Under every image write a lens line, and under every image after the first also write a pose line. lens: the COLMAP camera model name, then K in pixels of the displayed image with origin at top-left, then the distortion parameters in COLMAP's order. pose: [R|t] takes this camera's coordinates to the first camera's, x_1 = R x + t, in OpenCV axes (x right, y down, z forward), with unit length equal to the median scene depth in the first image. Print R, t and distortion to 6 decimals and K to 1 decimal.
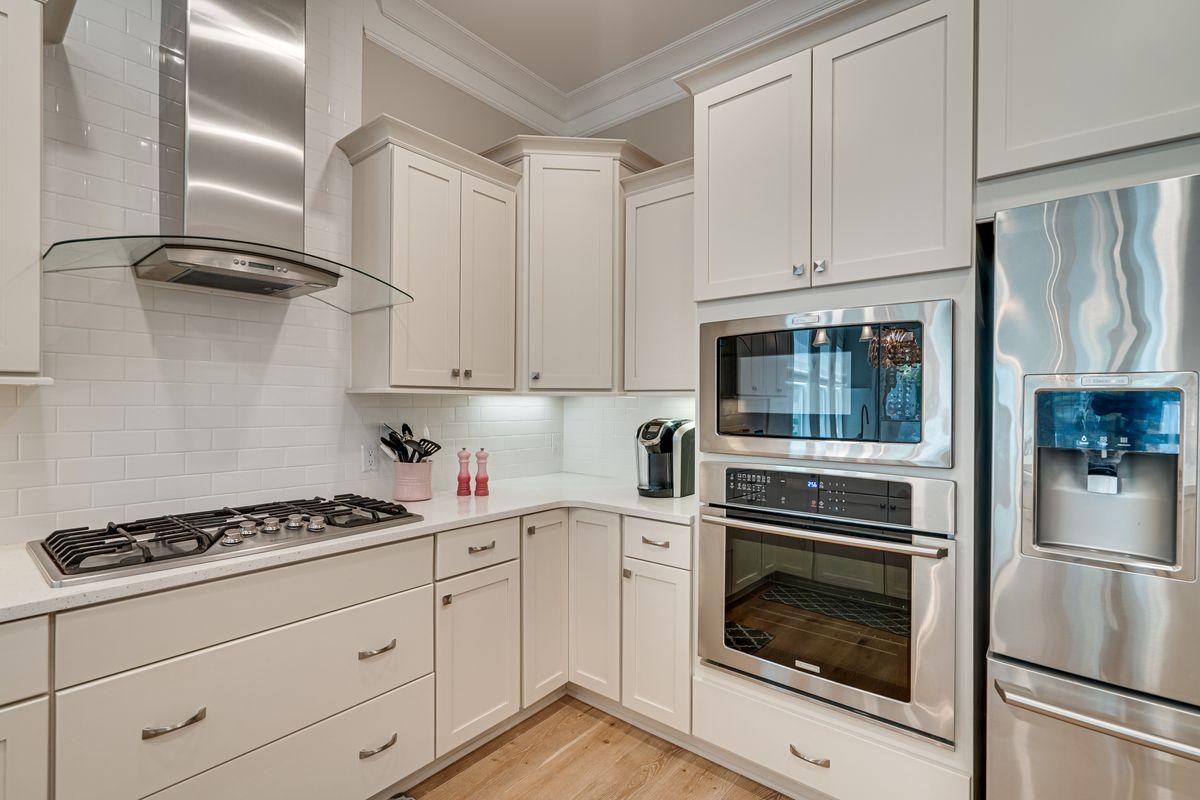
lens RADIAL K [[547.2, 0, 598.1], [0, 547.2, 403.1], [0, 0, 1]] dist [-0.004153, 0.002305]
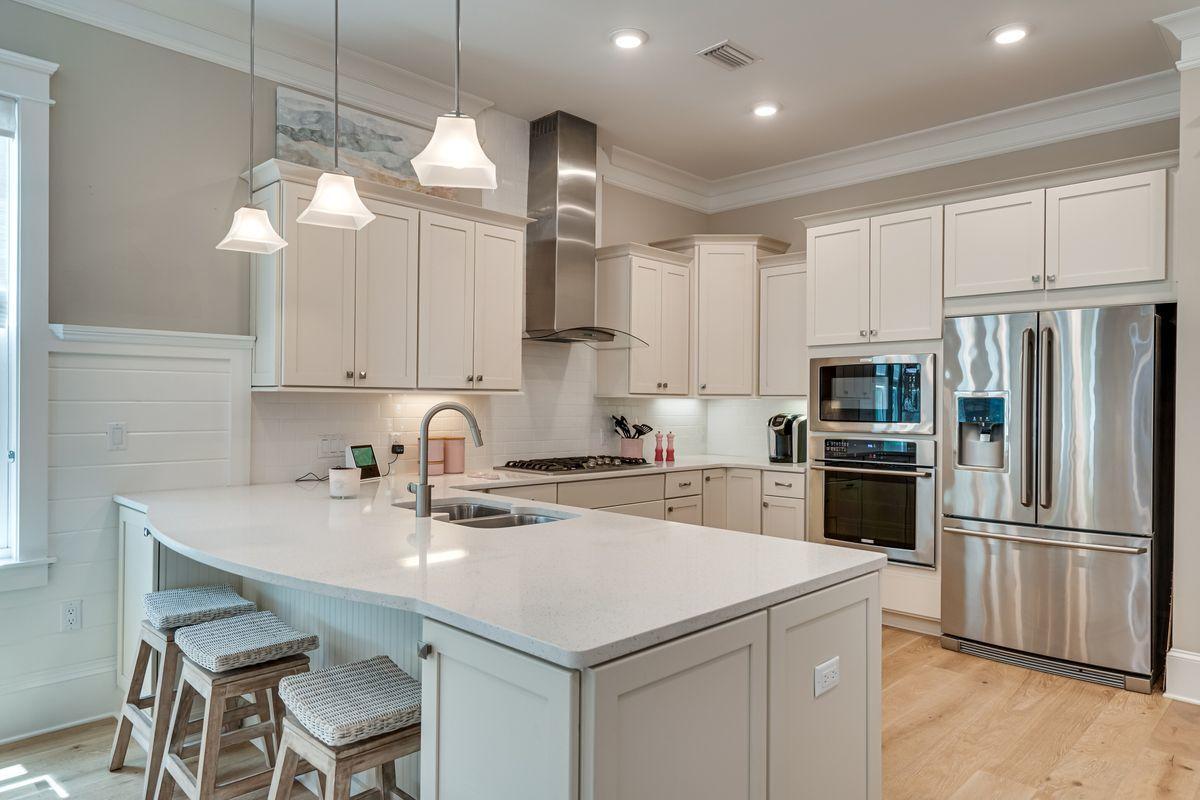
lens RADIAL K [[756.1, 0, 595.6], [0, 756.1, 401.8], [0, 0, 1]] dist [0.005509, 0.002849]
pose [[0.995821, 0.001746, -0.091305, -0.270215], [-0.002082, 0.999991, -0.003590, 0.004976], [0.091298, 0.003765, 0.995816, -1.441785]]
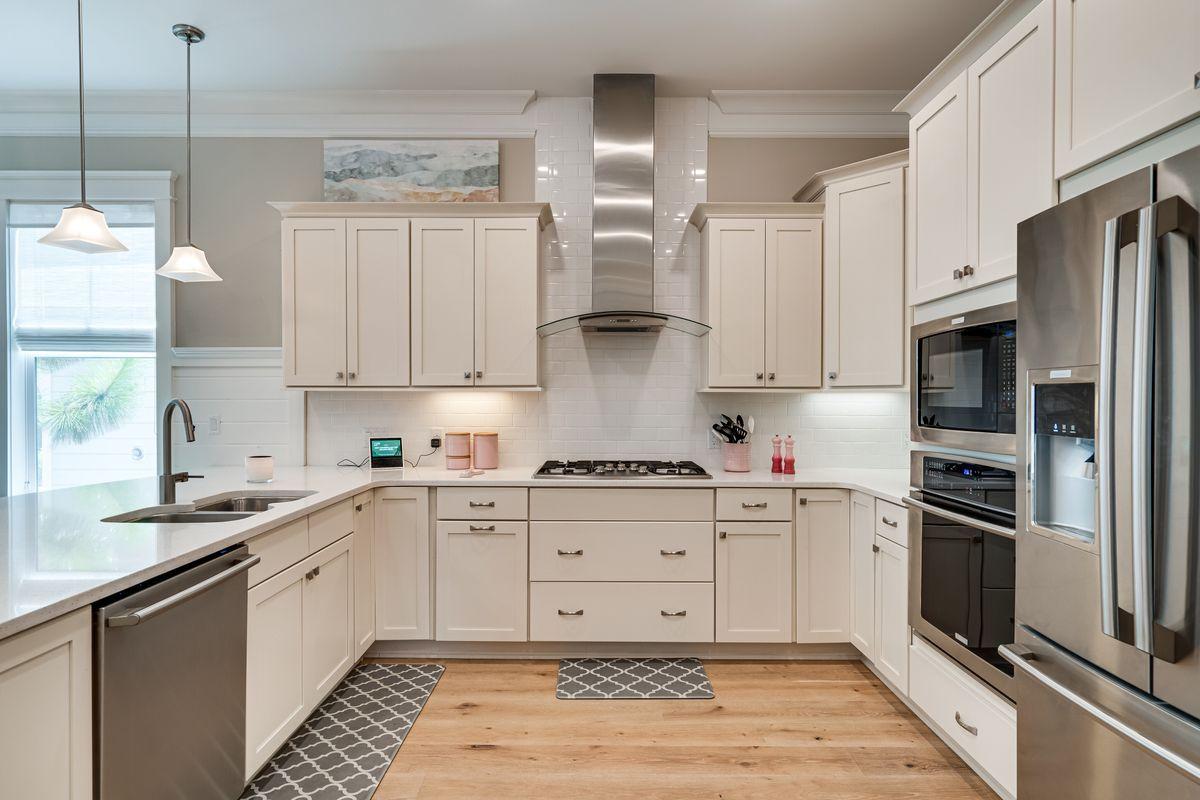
lens RADIAL K [[659.9, 0, 597.5], [0, 659.9, 402.6], [0, 0, 1]] dist [0.002874, -0.001908]
pose [[0.634741, -0.000703, -0.772725, 0.784886], [-0.000061, 1.000000, -0.000959, 0.010567], [0.772725, 0.000656, 0.634740, -0.330109]]
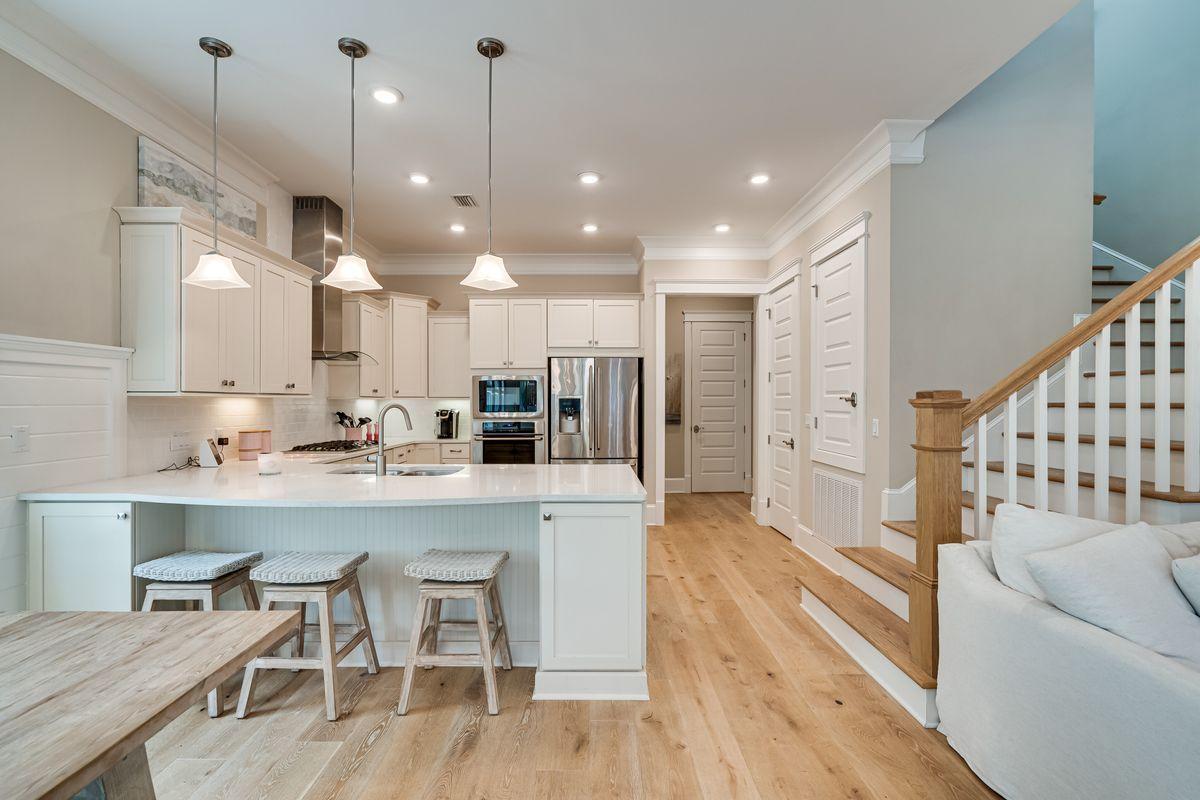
lens RADIAL K [[547.2, 0, 587.5], [0, 547.2, 403.6], [0, 0, 1]] dist [-0.004153, 0.002305]
pose [[0.775908, -0.009134, 0.630780, -1.184406], [0.008219, 0.999957, 0.004371, 0.001150], [-0.630793, 0.001793, 0.775949, -1.684204]]
